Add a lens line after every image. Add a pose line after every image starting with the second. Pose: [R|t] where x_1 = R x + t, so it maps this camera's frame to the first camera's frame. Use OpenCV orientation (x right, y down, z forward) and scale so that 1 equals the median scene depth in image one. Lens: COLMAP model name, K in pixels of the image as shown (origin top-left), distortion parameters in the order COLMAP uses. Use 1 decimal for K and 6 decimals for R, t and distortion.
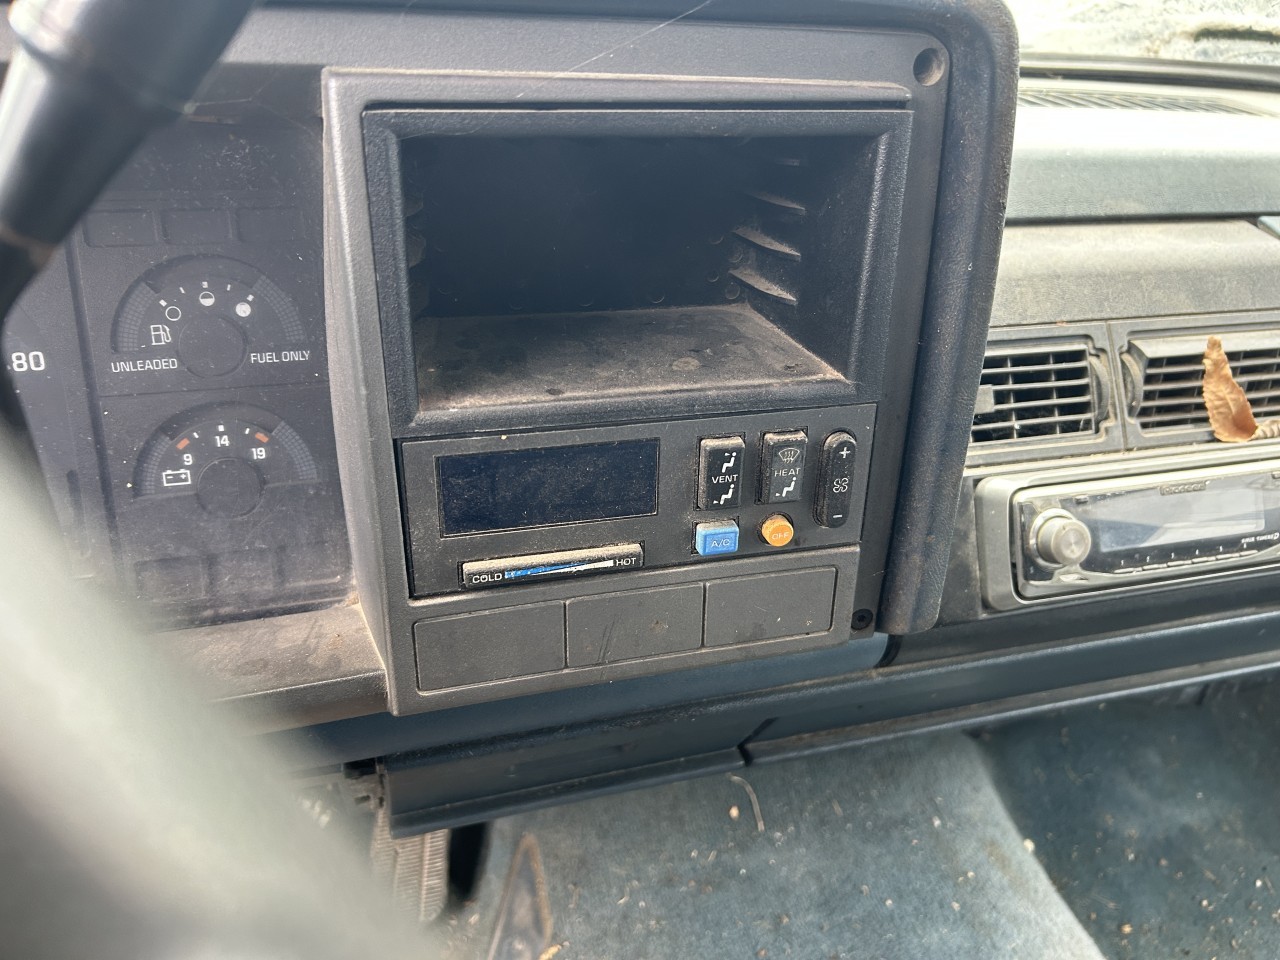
lens RADIAL K [[974.1, 0, 642.5], [0, 974.1, 477.3], [0, 0, 1]] dist [0.038740, -0.048890]
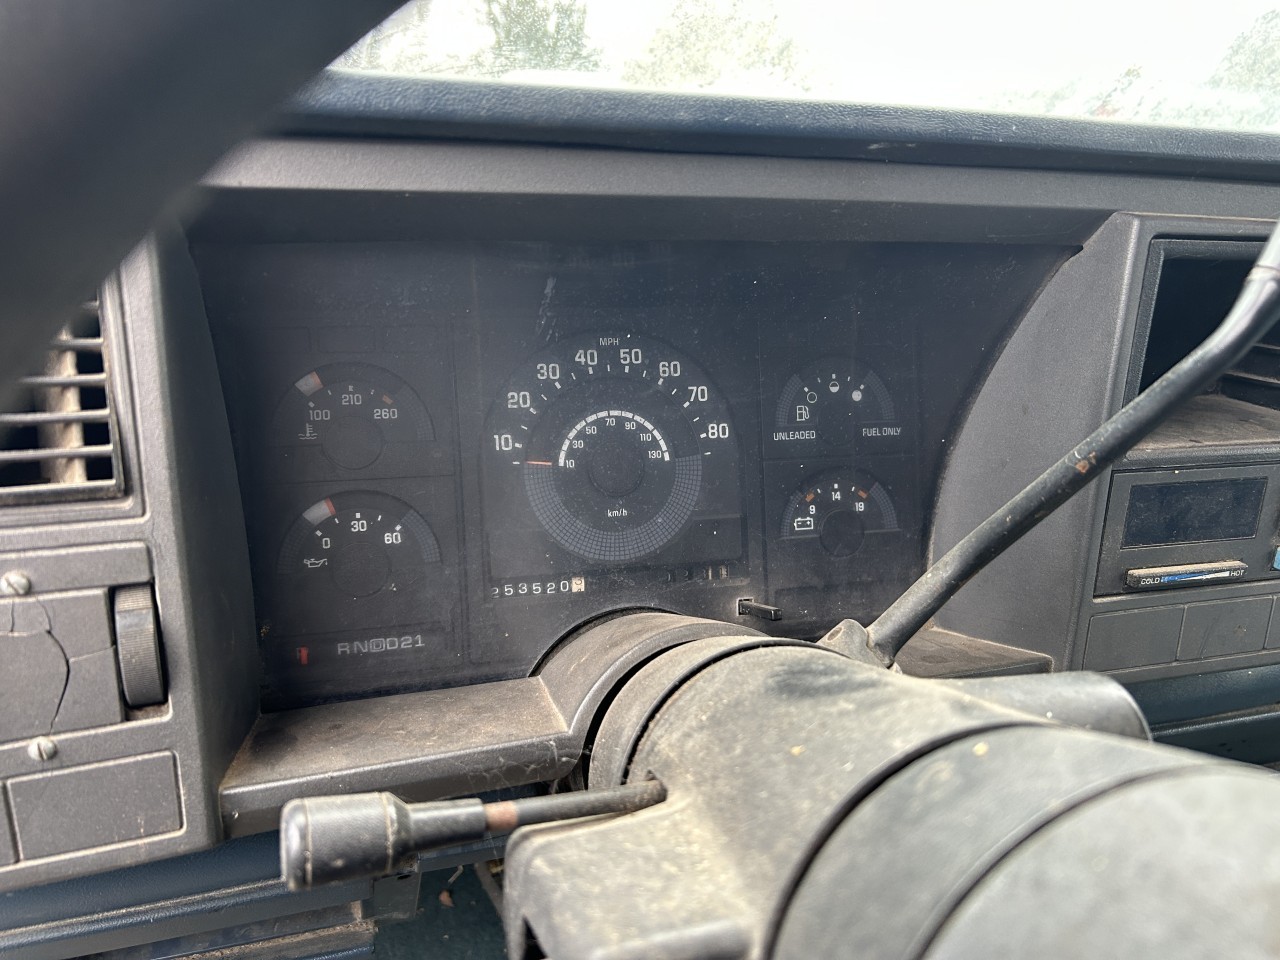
lens RADIAL K [[974.1, 0, 638.5], [0, 974.1, 485.6], [0, 0, 1]] dist [0.038740, -0.048890]
pose [[0.999899, 0.003146, 0.013845, -0.832219], [-0.000978, 0.988086, -0.153898, 0.172509], [-0.014164, 0.153869, 0.987990, -0.308214]]
